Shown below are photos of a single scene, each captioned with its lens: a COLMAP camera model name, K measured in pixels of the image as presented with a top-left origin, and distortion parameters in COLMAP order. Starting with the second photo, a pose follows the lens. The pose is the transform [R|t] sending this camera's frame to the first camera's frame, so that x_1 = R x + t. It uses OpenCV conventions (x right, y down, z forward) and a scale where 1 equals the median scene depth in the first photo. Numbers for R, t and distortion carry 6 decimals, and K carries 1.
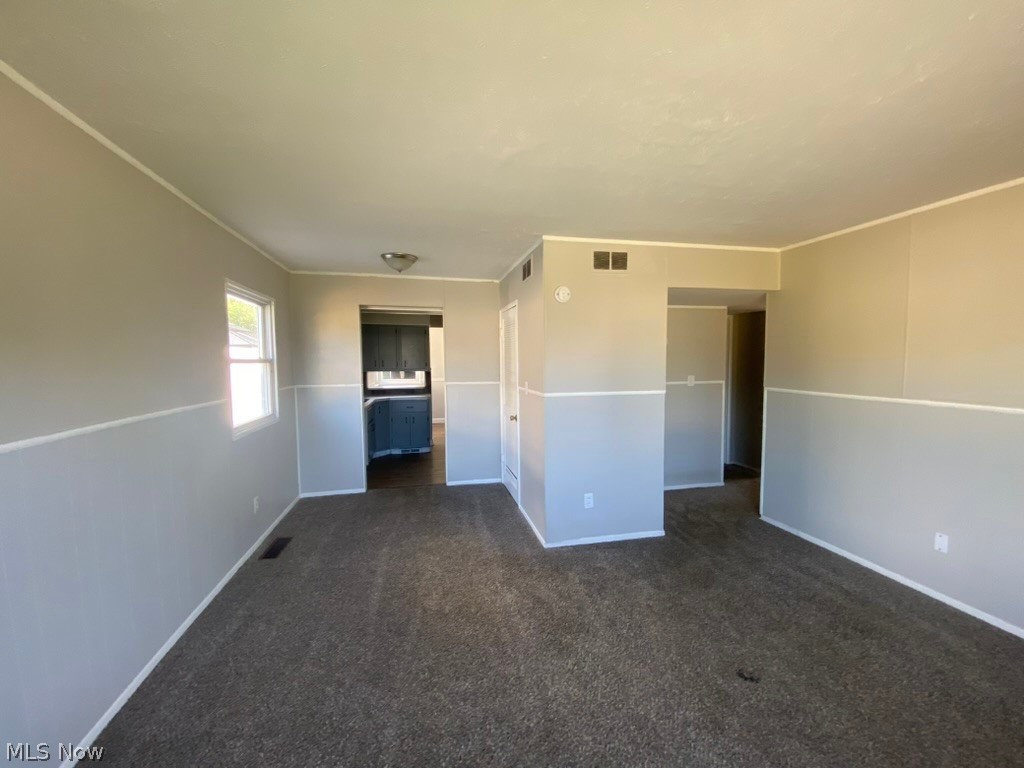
lens RADIAL K [[414.0, 0, 512.0], [0, 414.0, 384.0], [0, 0, 1]] dist [0.023306, -0.019903]
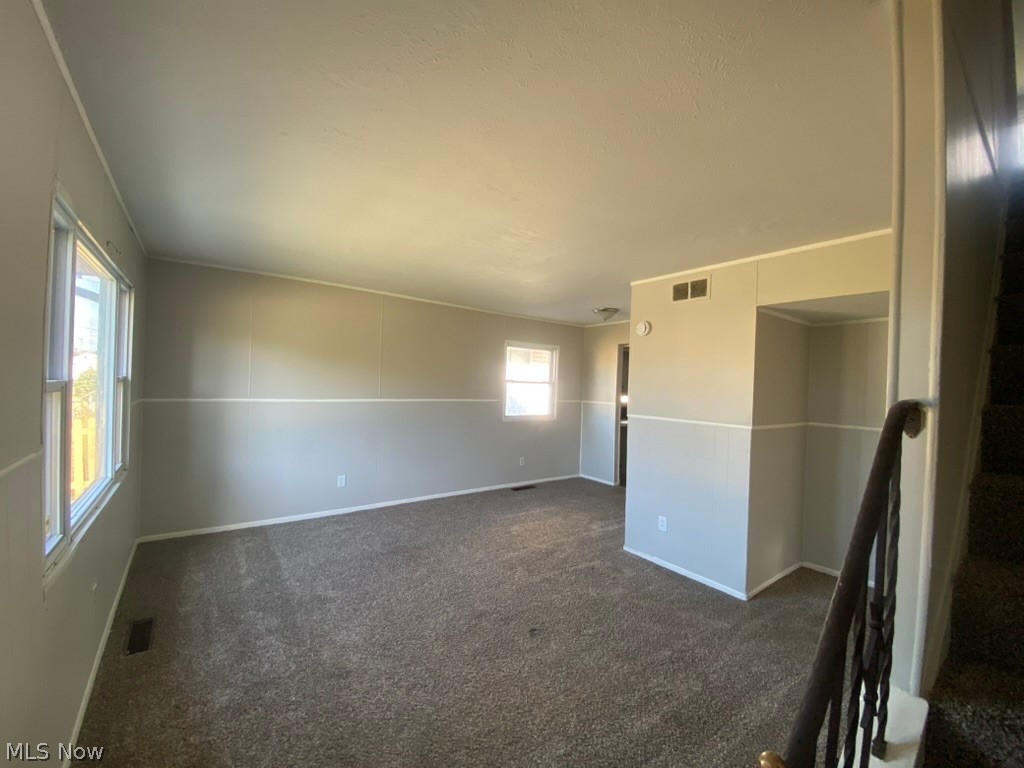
lens RADIAL K [[414.0, 0, 512.0], [0, 414.0, 384.0], [0, 0, 1]] dist [0.023306, -0.019903]
pose [[0.394638, 0.020597, -0.918606, 0.999157], [-0.088967, 0.995908, -0.015890, -0.014038], [0.914519, 0.087996, 0.394856, 0.221986]]
